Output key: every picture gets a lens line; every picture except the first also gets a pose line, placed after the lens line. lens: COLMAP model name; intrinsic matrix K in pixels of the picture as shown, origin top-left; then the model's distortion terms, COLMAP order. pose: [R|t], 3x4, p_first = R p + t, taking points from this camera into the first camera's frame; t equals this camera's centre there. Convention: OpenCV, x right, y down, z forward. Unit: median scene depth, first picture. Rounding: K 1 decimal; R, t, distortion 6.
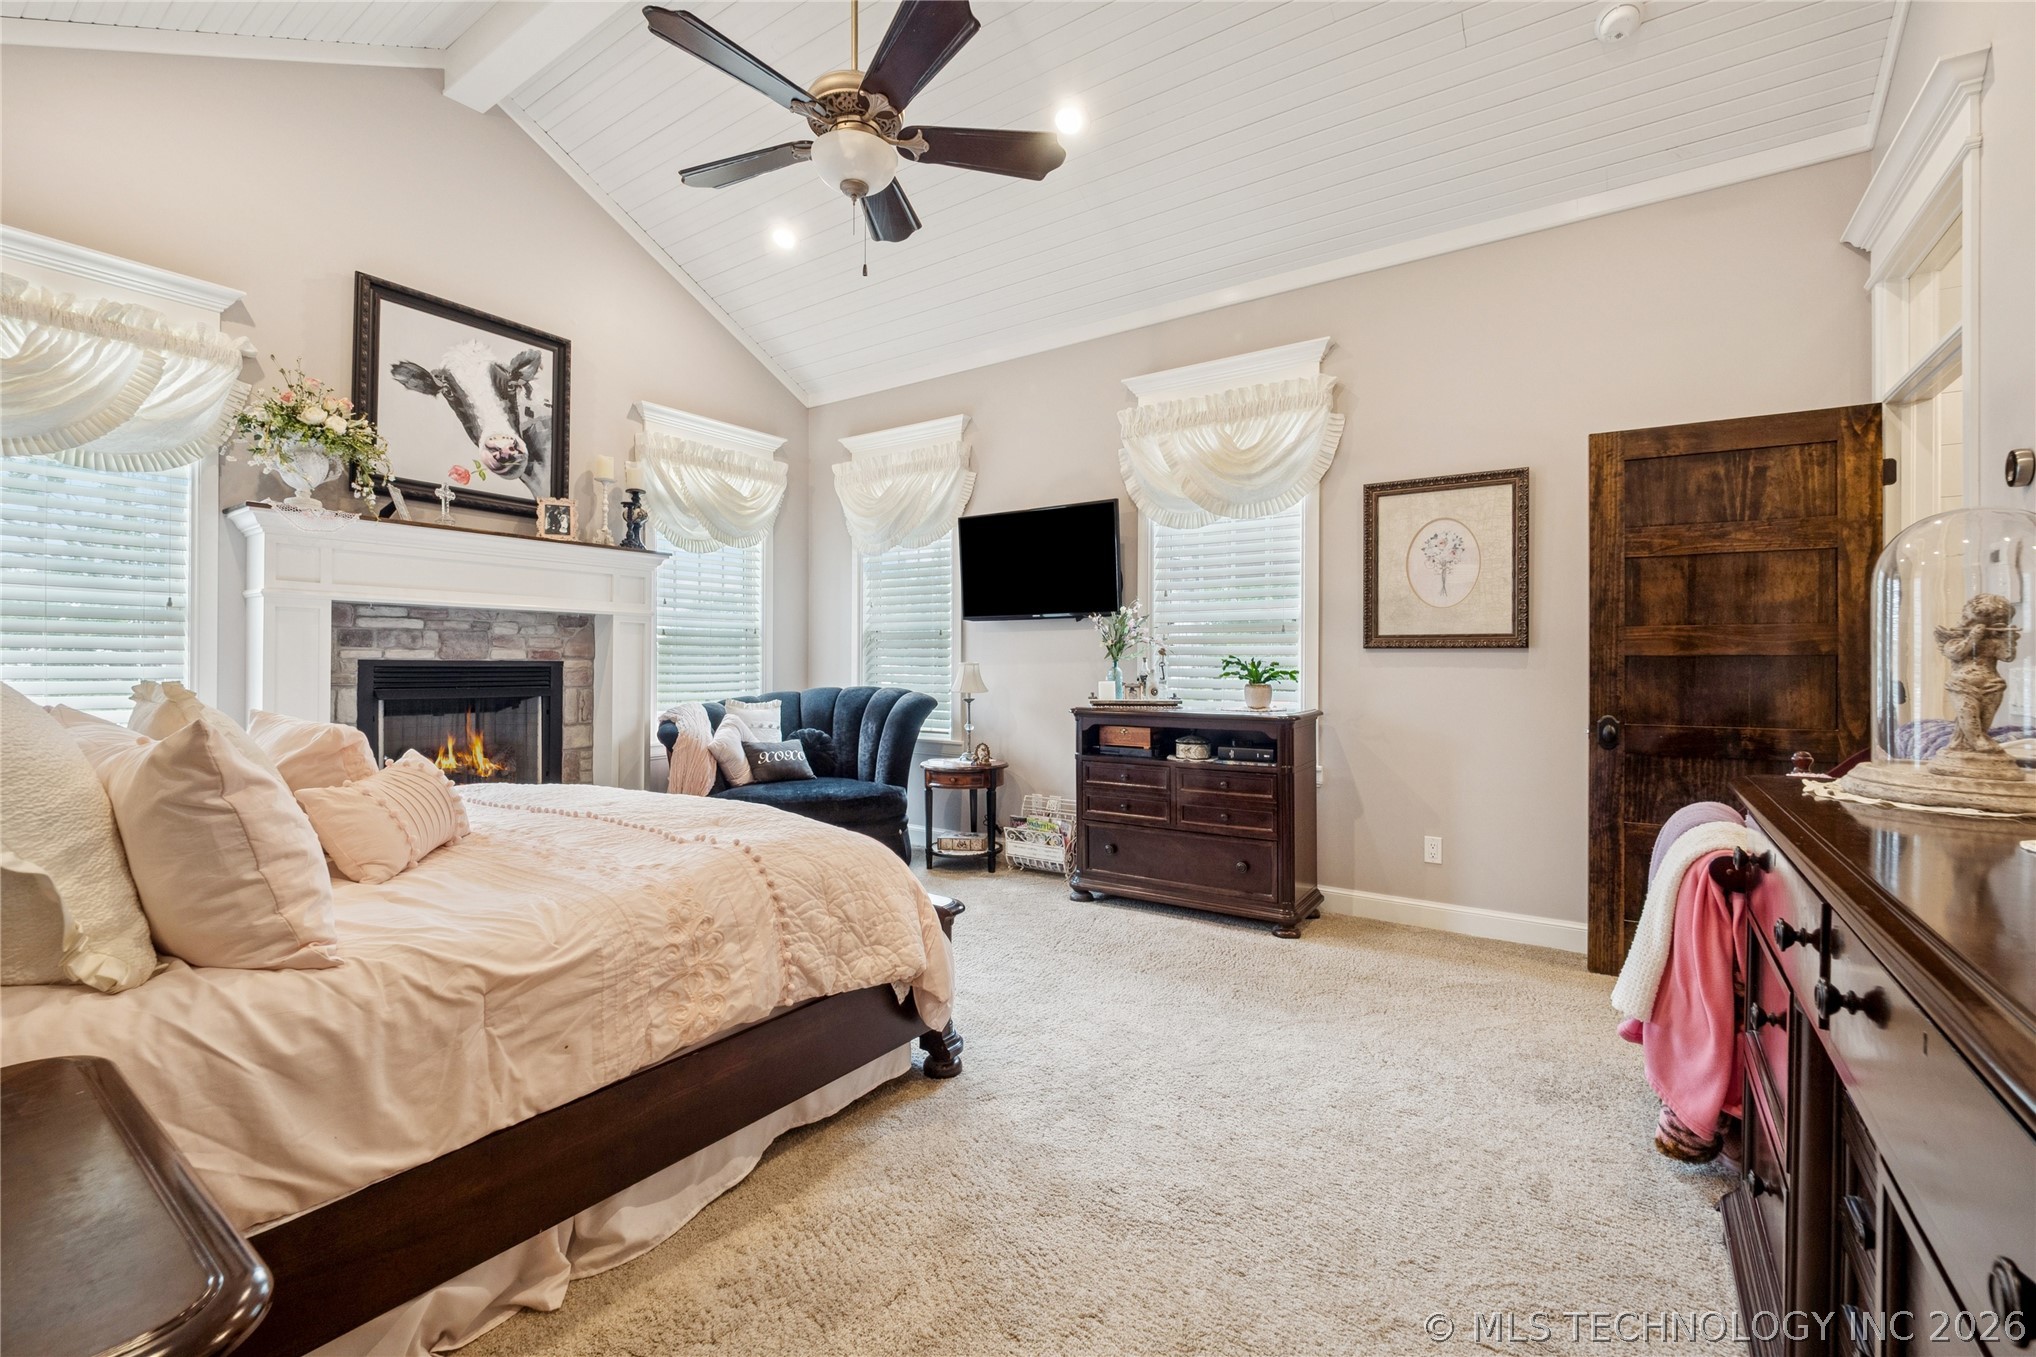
lens RADIAL K [[869.6, 0, 1012.6], [0, 869.6, 661.9], [0, 0, 1]] dist [-0.000899, 0.002055]
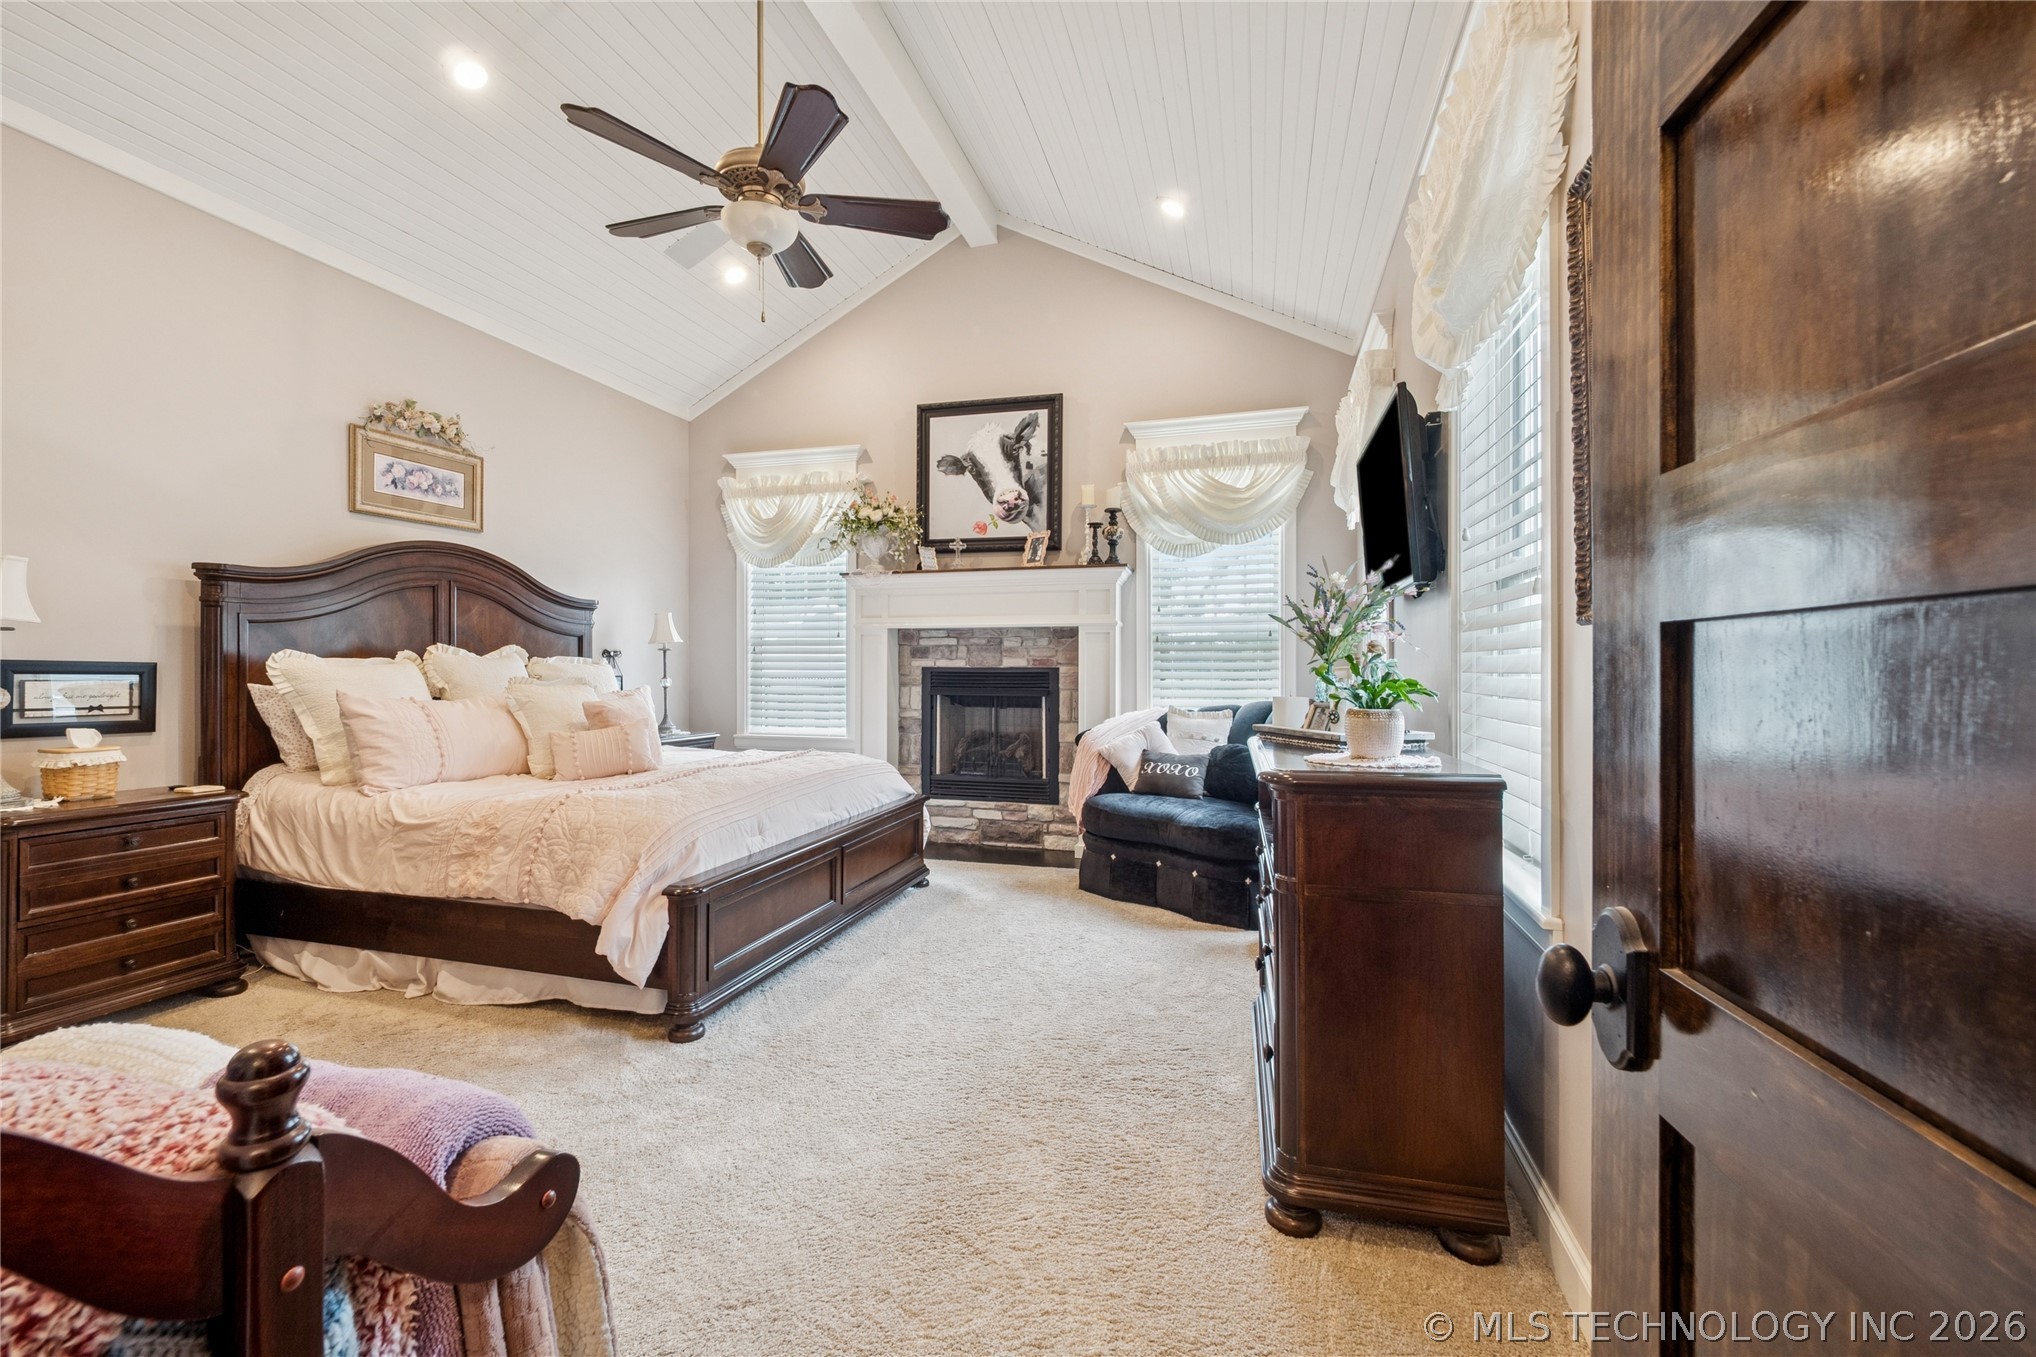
lens RADIAL K [[869.6, 0, 1006.4], [0, 869.6, 681.8], [0, 0, 1]] dist [-0.000899, 0.002055]
pose [[0.309245, 0.009852, -0.950931, 0.620628], [0.000477, 0.999945, 0.010515, 0.006187], [0.950982, -0.003705, 0.309223, 0.600889]]
